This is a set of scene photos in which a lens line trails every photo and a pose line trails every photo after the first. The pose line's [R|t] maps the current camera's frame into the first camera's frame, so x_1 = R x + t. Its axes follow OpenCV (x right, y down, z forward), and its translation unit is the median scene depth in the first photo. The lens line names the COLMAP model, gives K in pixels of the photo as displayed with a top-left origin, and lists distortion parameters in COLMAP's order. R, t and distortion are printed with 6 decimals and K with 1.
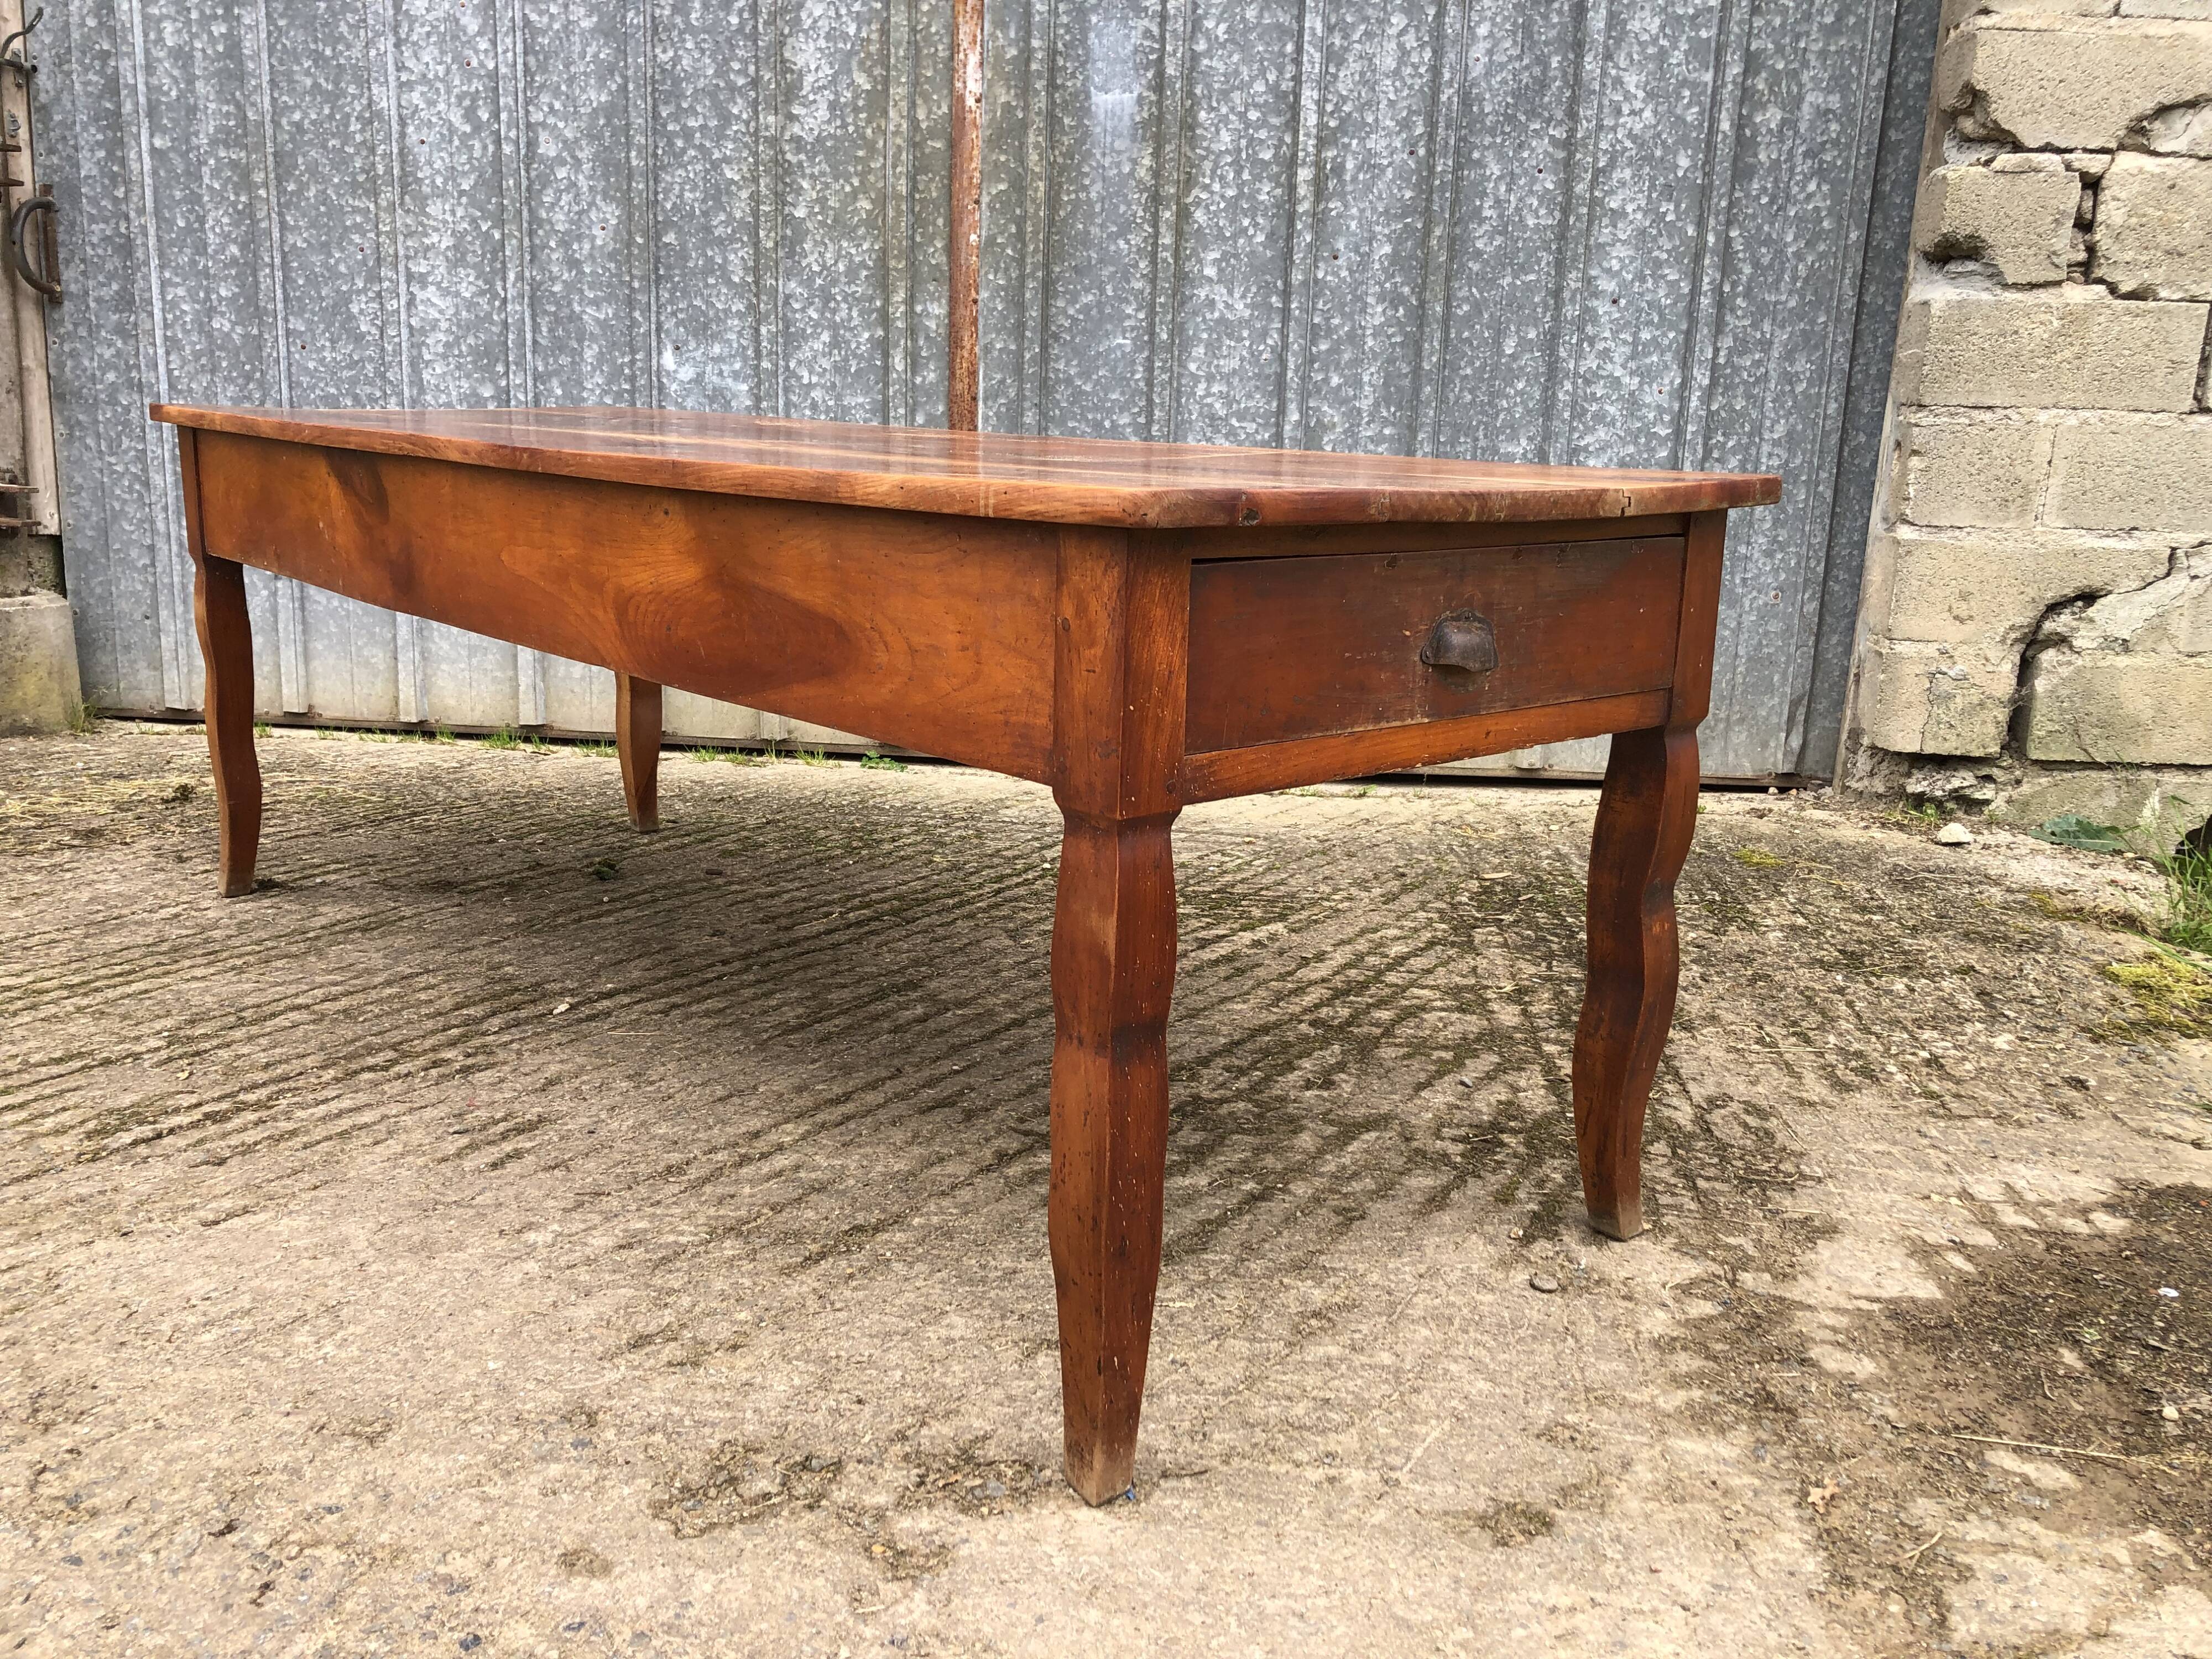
lens RADIAL K [[1803.8, 0, 1091.8], [0, 1803.8, 807.3], [0, 0, 1]] dist [-0.007317, 0.042999]
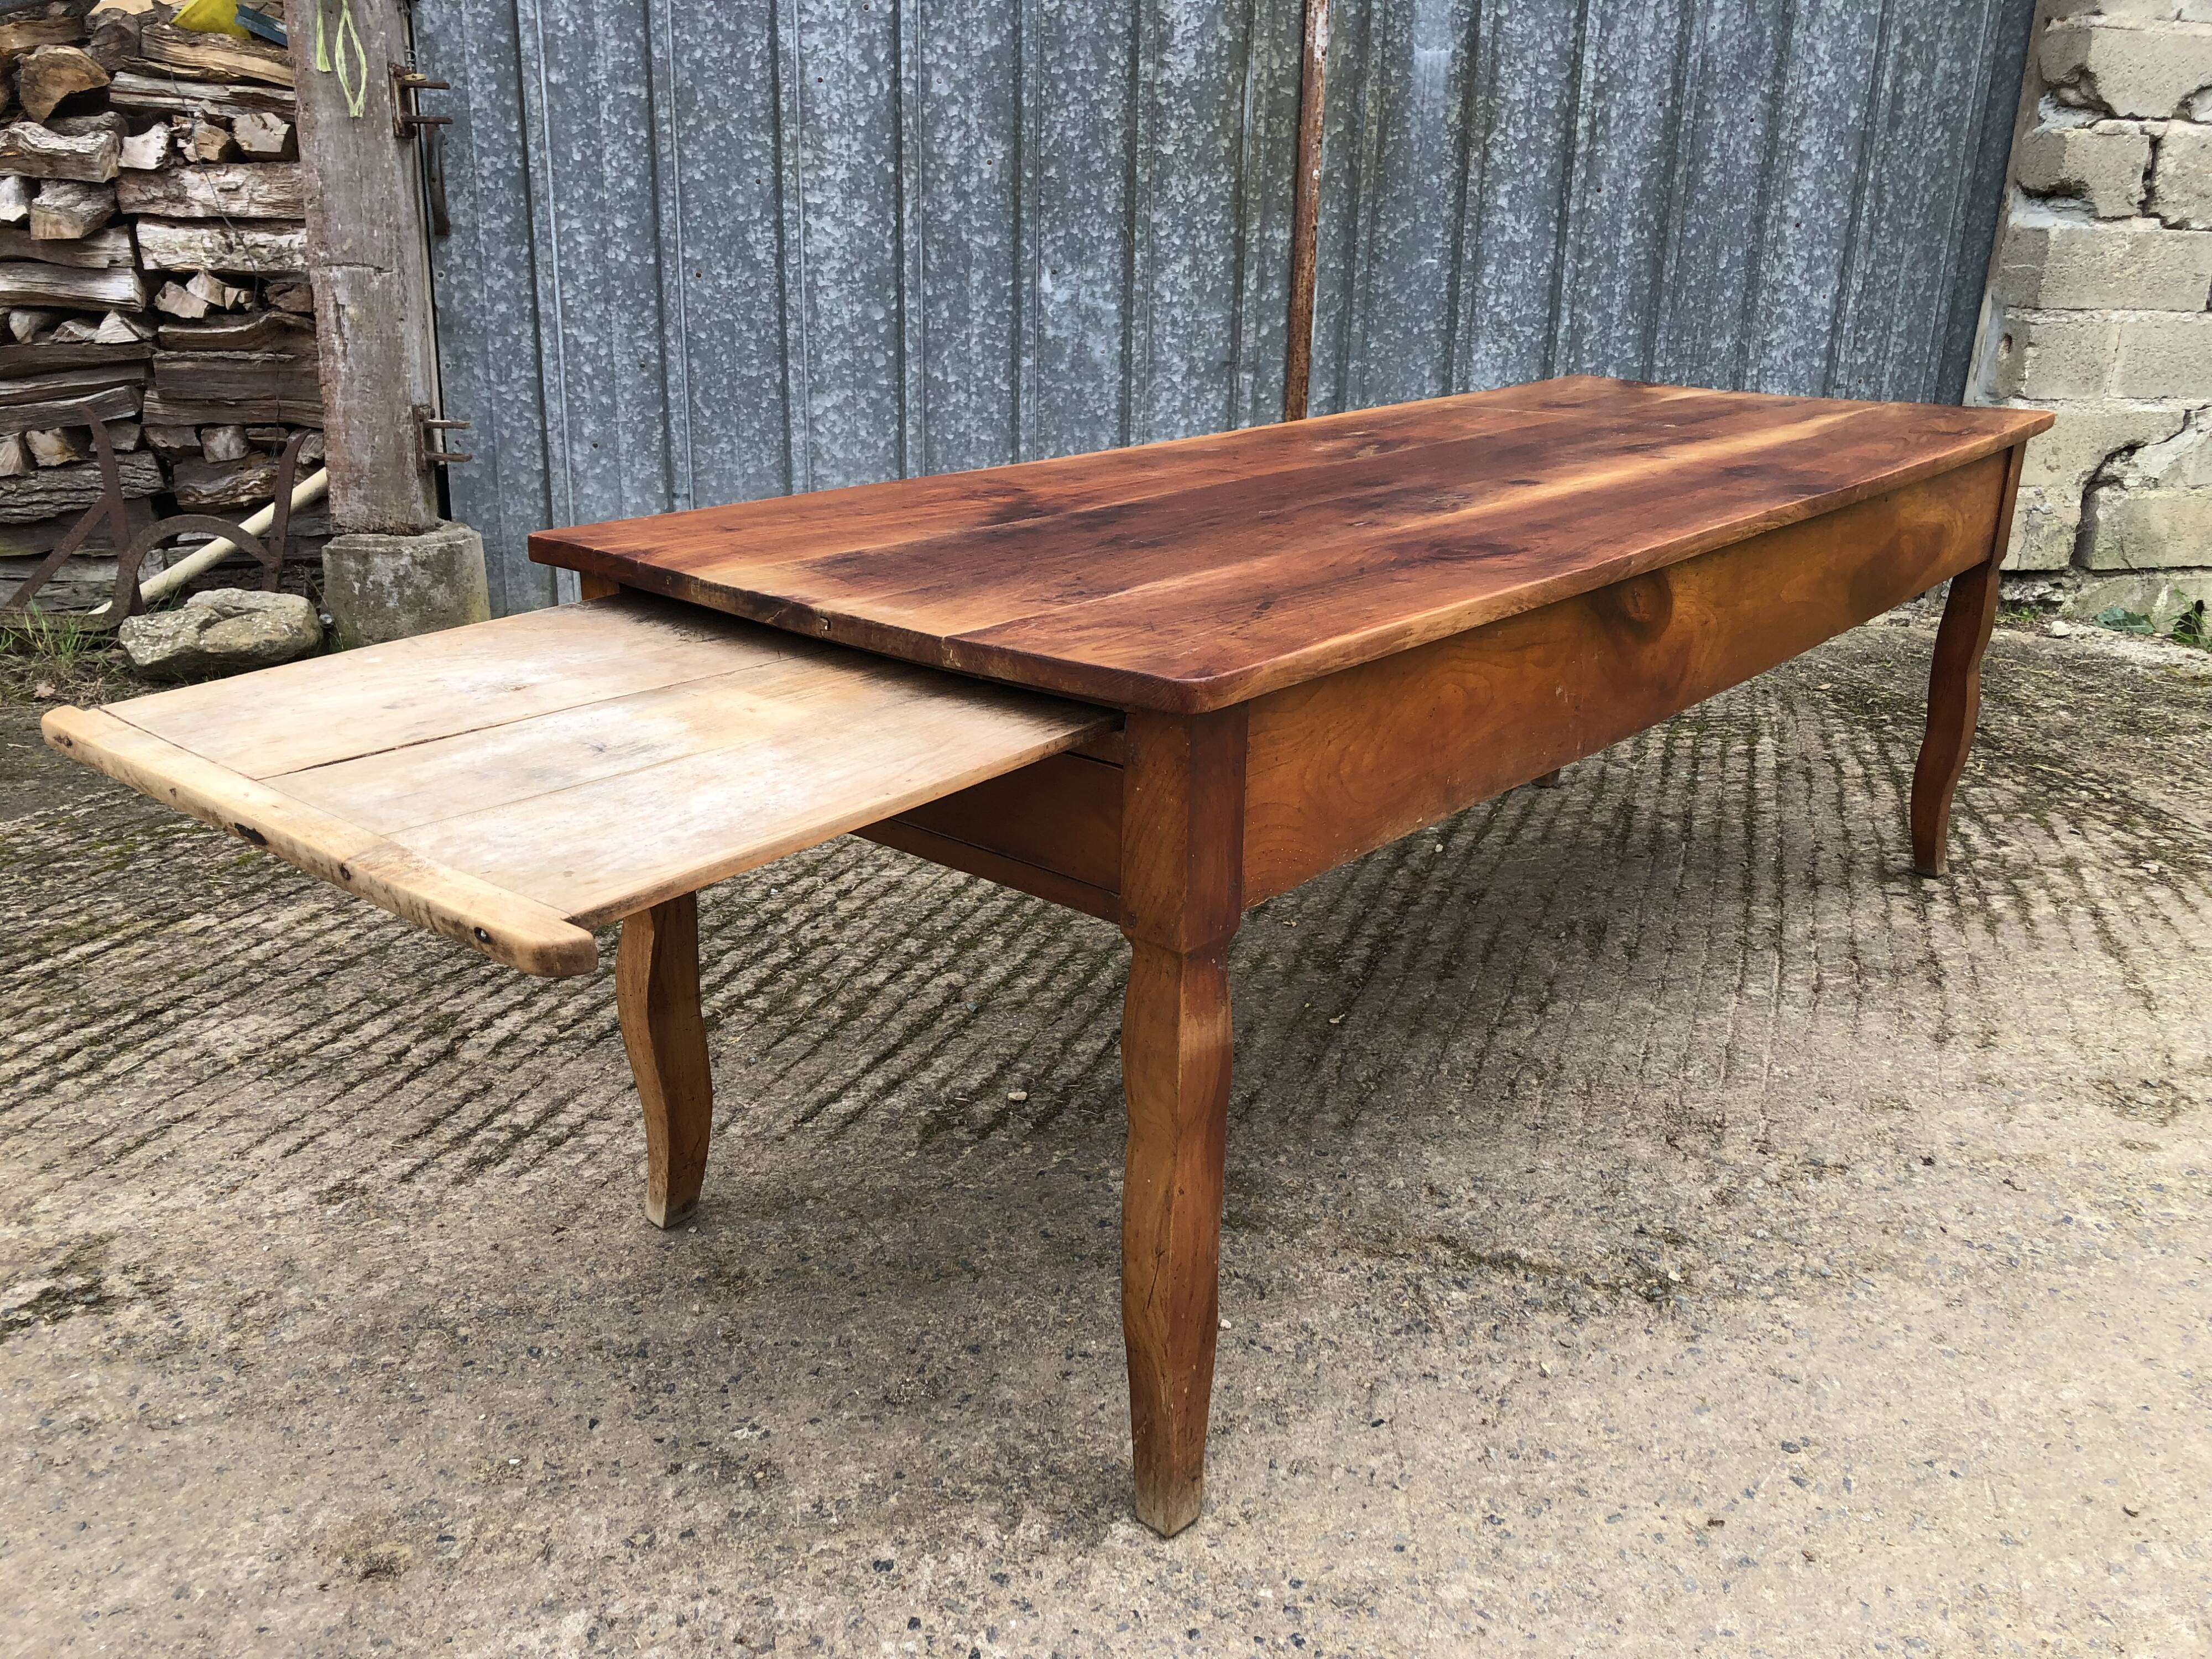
lens RADIAL K [[1808.7, 0, 1096.4], [0, 1808.7, 788.6], [0, 0, 1]] dist [-0.008996, 0.051568]
pose [[0.957386, -0.094379, 0.272954, -0.562346], [0.069291, 0.992556, 0.100157, -0.049461], [-0.280375, -0.076976, 0.956799, -0.106324]]
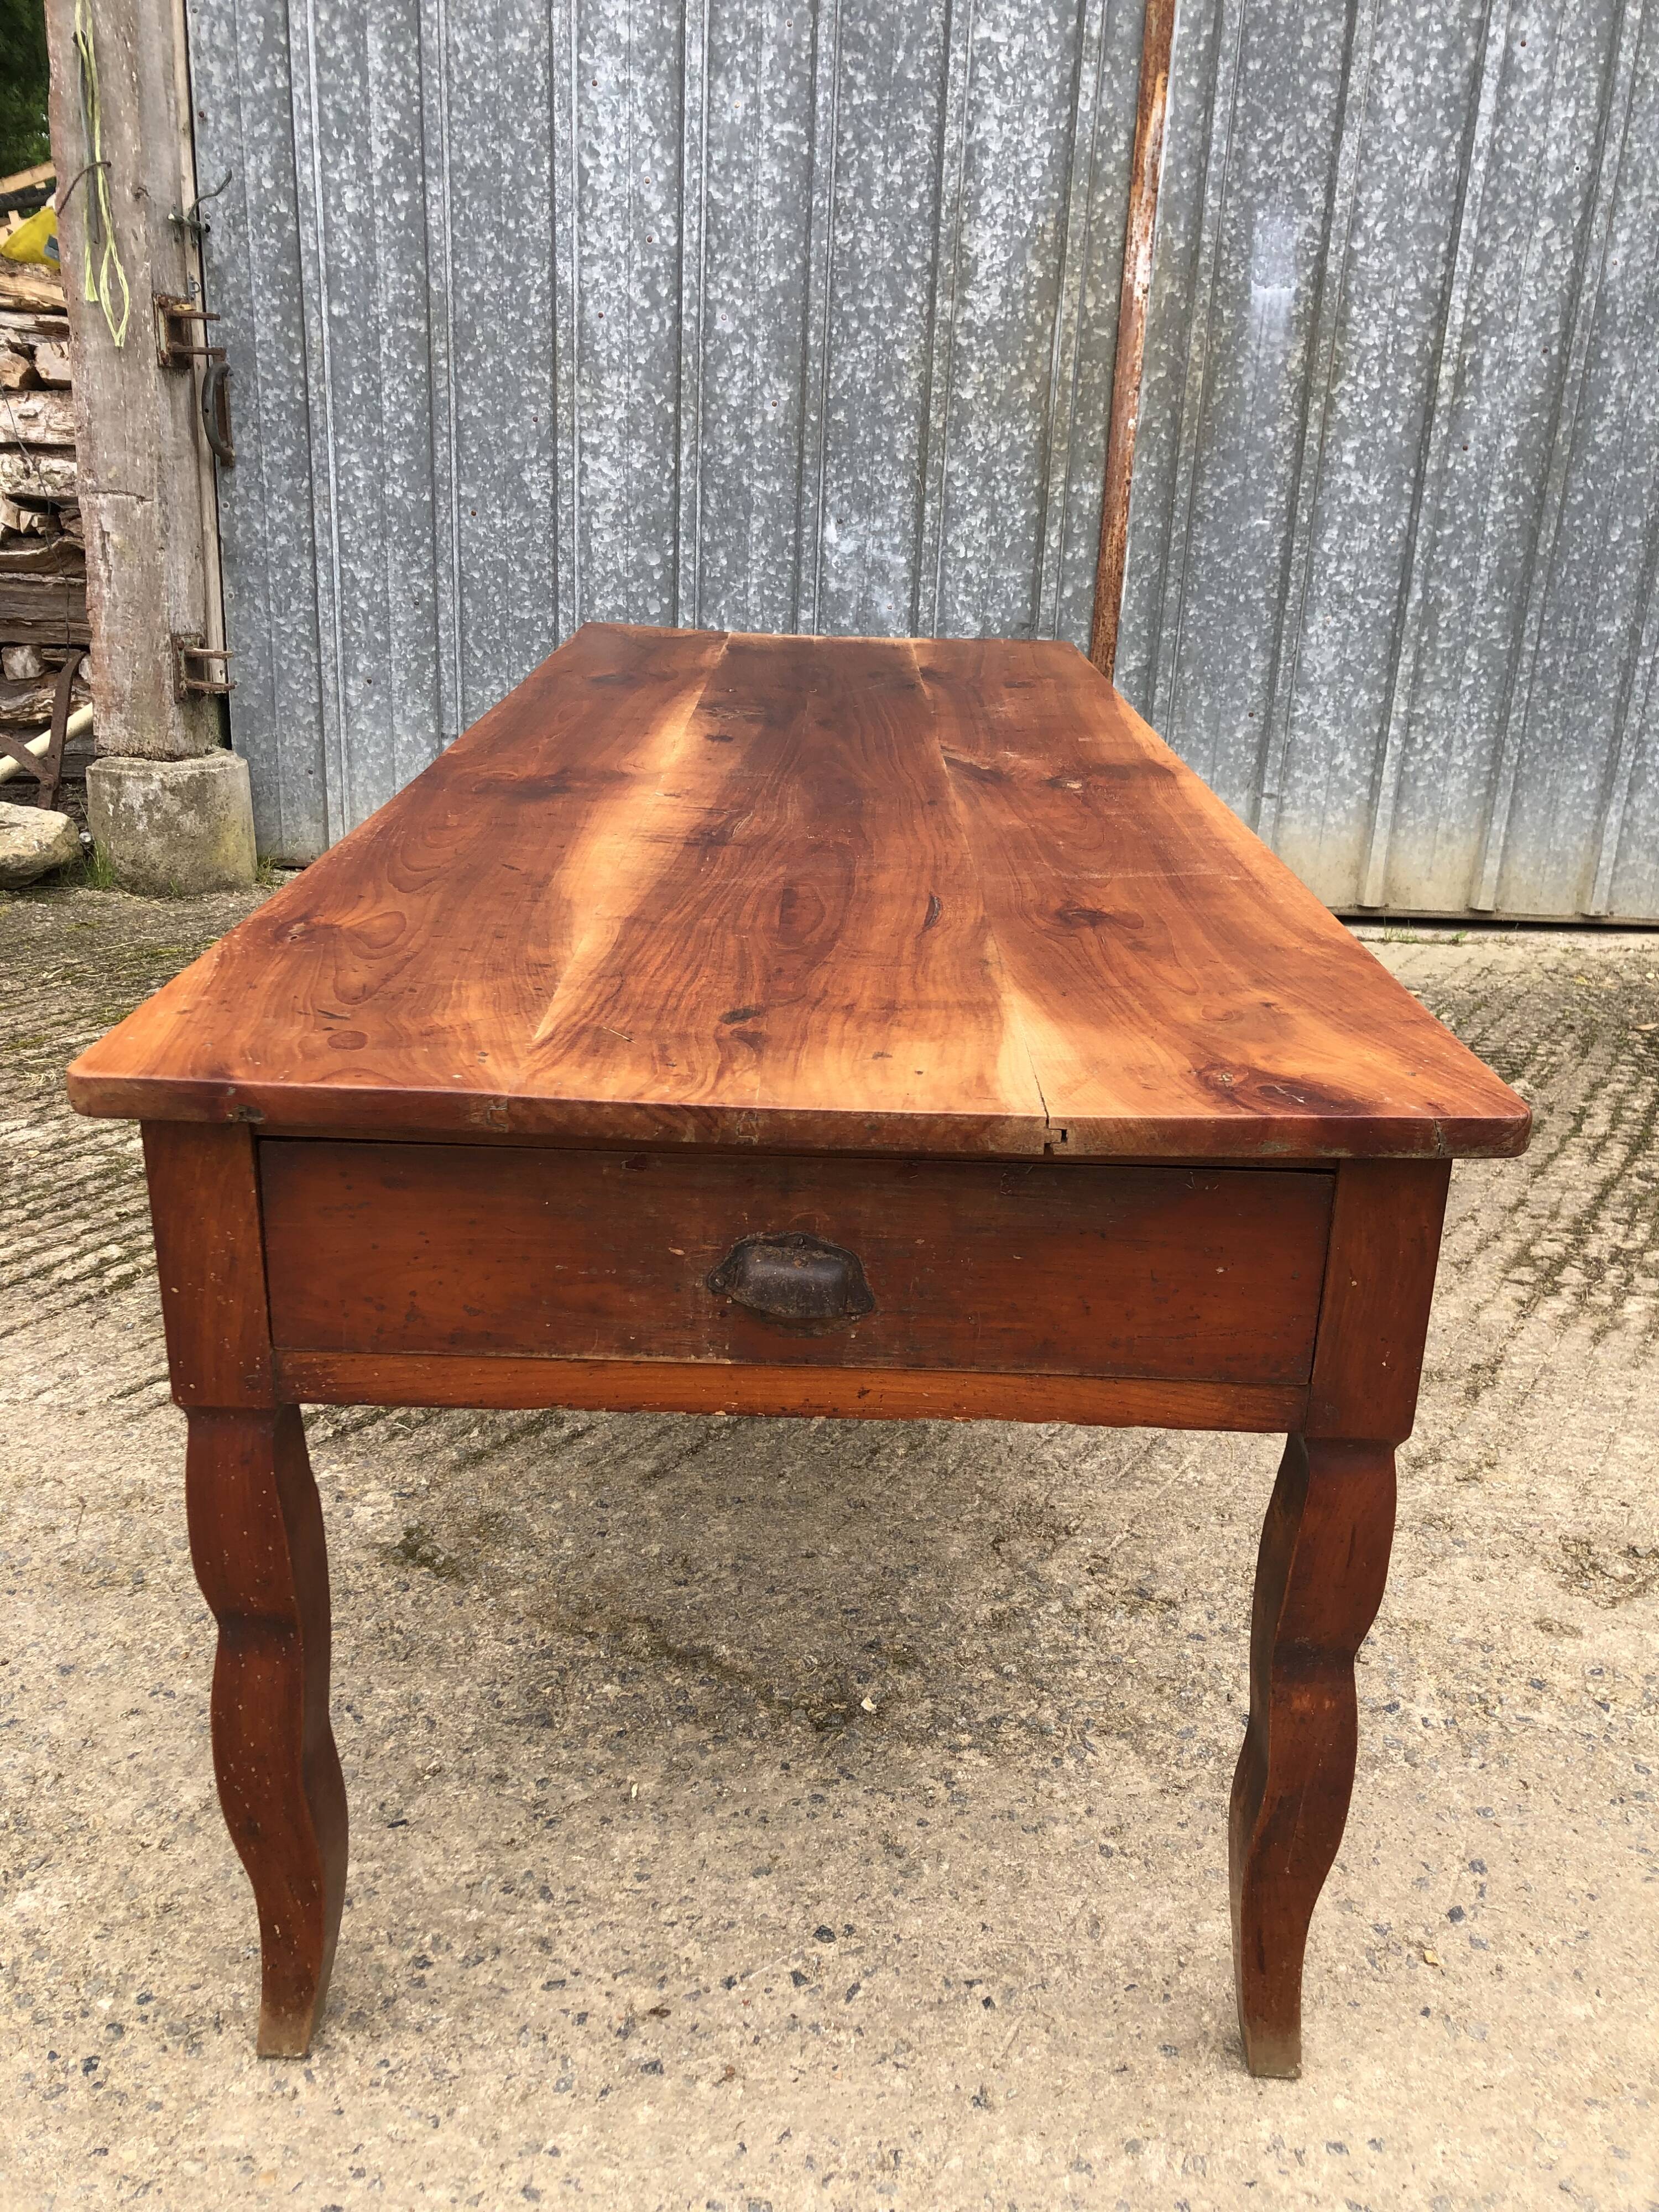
lens RADIAL K [[1819.2, 0, 857.4], [0, 1819.2, 1078.4], [0, 0, 1]] dist [-0.024985, 0.087951]
pose [[0.997073, -0.009631, 0.075848, -0.316174], [0.000810, 0.993309, 0.115481, -0.055045], [-0.076453, -0.115081, 0.990410, -0.098739]]
